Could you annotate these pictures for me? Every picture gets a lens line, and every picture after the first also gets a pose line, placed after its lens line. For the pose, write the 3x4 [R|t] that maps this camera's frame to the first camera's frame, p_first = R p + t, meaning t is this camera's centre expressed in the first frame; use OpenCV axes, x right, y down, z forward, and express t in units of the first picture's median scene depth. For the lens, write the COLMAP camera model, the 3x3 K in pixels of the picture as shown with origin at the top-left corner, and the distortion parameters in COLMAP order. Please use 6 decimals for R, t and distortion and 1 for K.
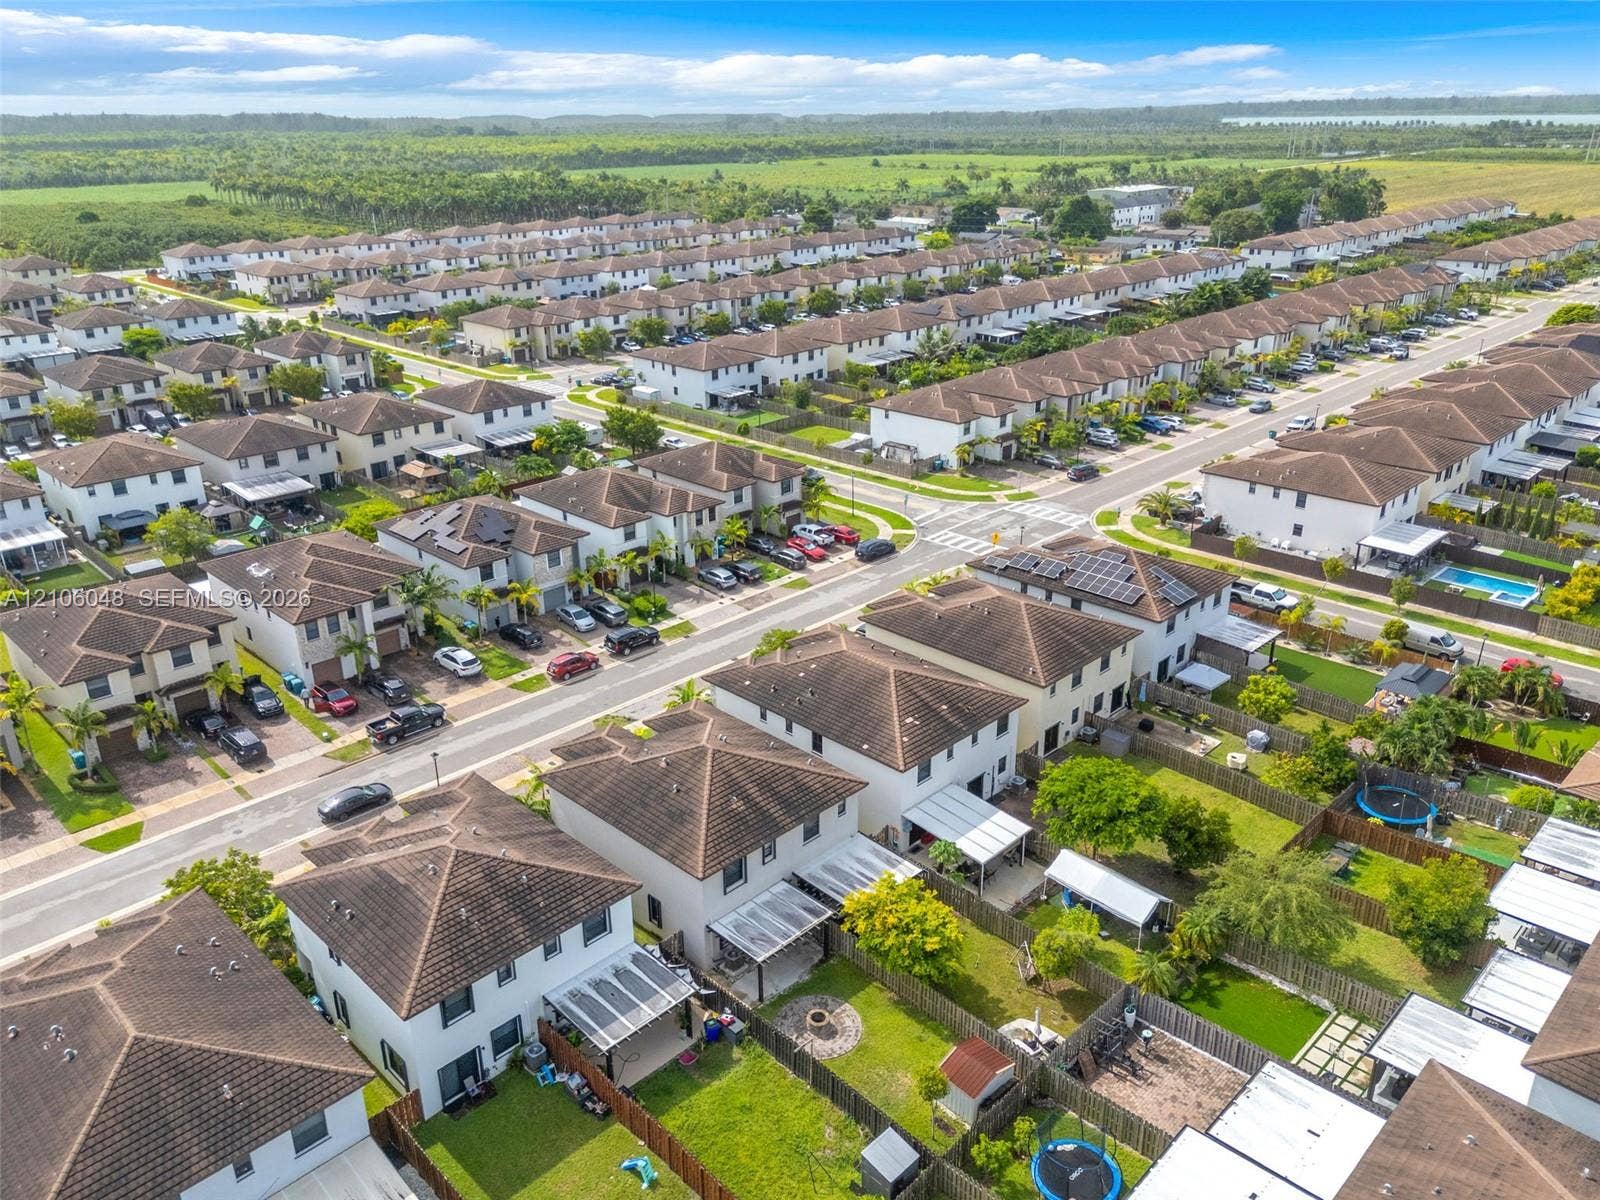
lens RADIAL K [[1247.5, 0, 777.3], [0, 1247.5, 599.7], [0, 0, 1]] dist [0.053092, -0.001320]
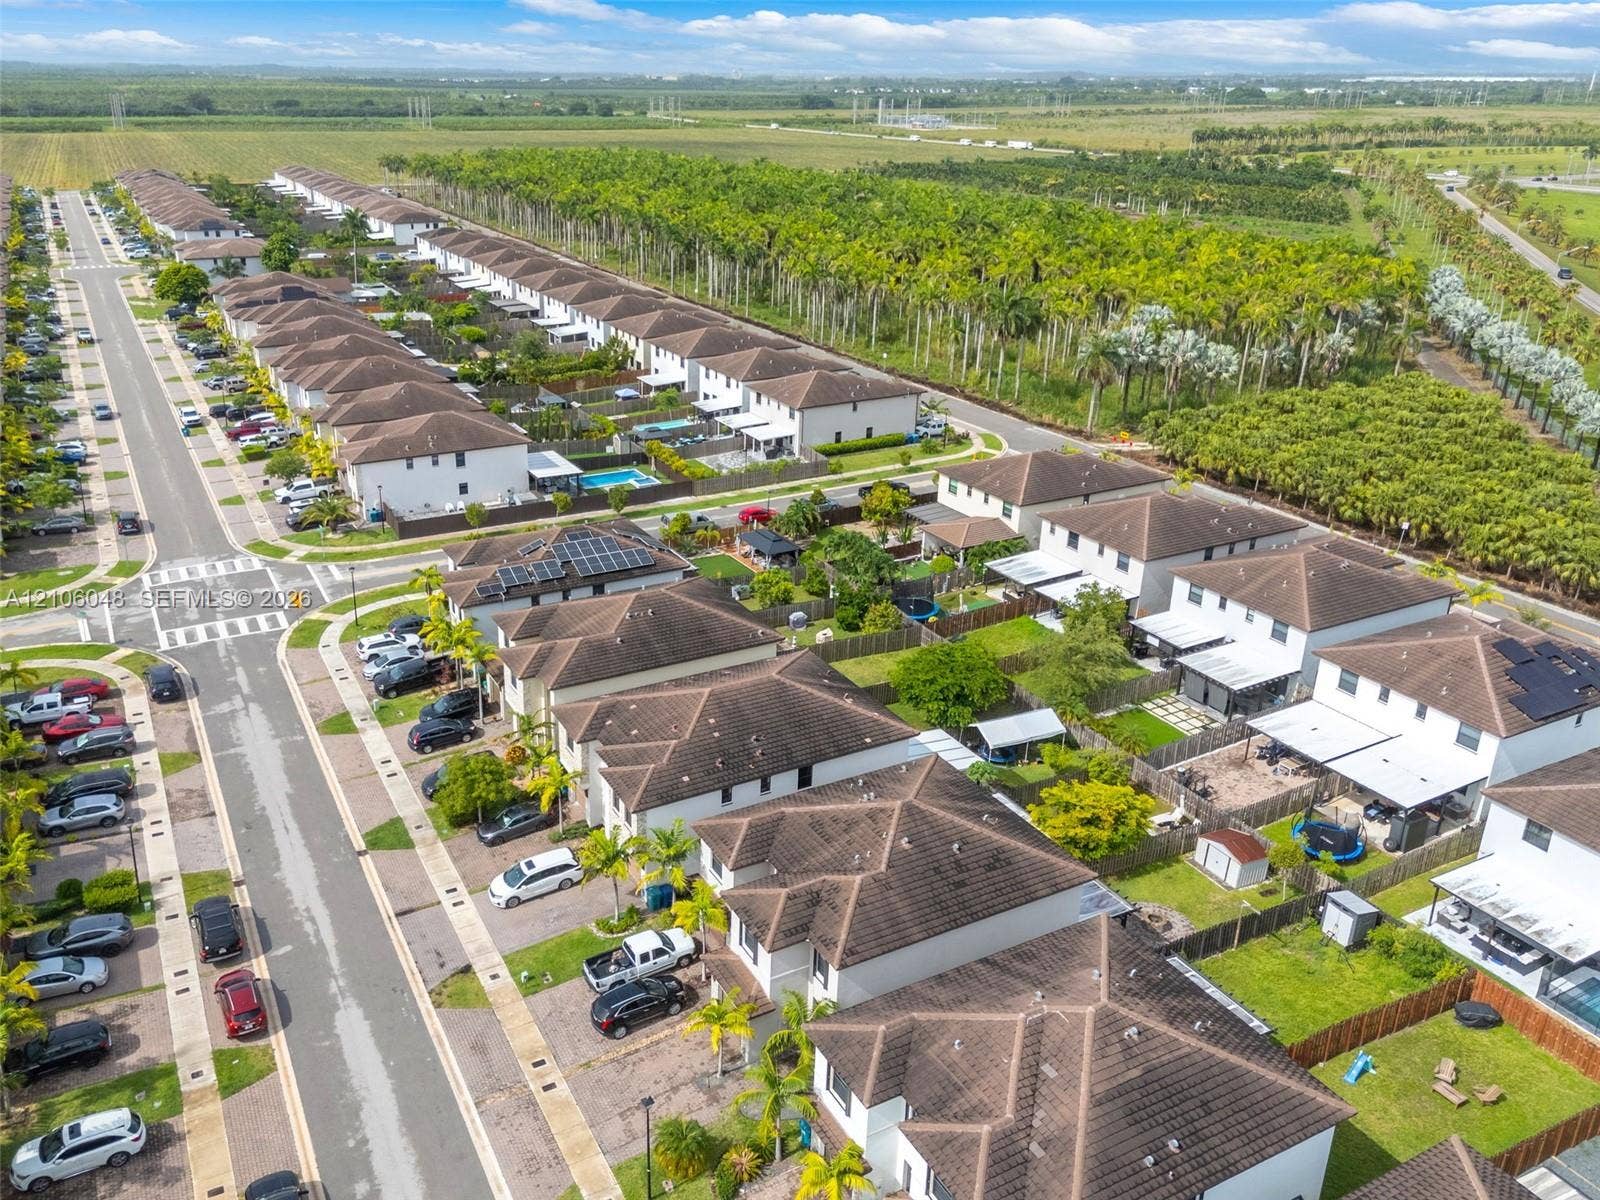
lens RADIAL K [[1247.5, 0, 777.3], [0, 1247.5, 599.7], [0, 0, 1]] dist [0.053092, -0.001320]
pose [[0.240066, -0.359531, 0.901724, -0.483039], [0.336134, 0.902212, 0.270237, -0.164285], [-0.910704, 0.238226, 0.337441, 0.442863]]
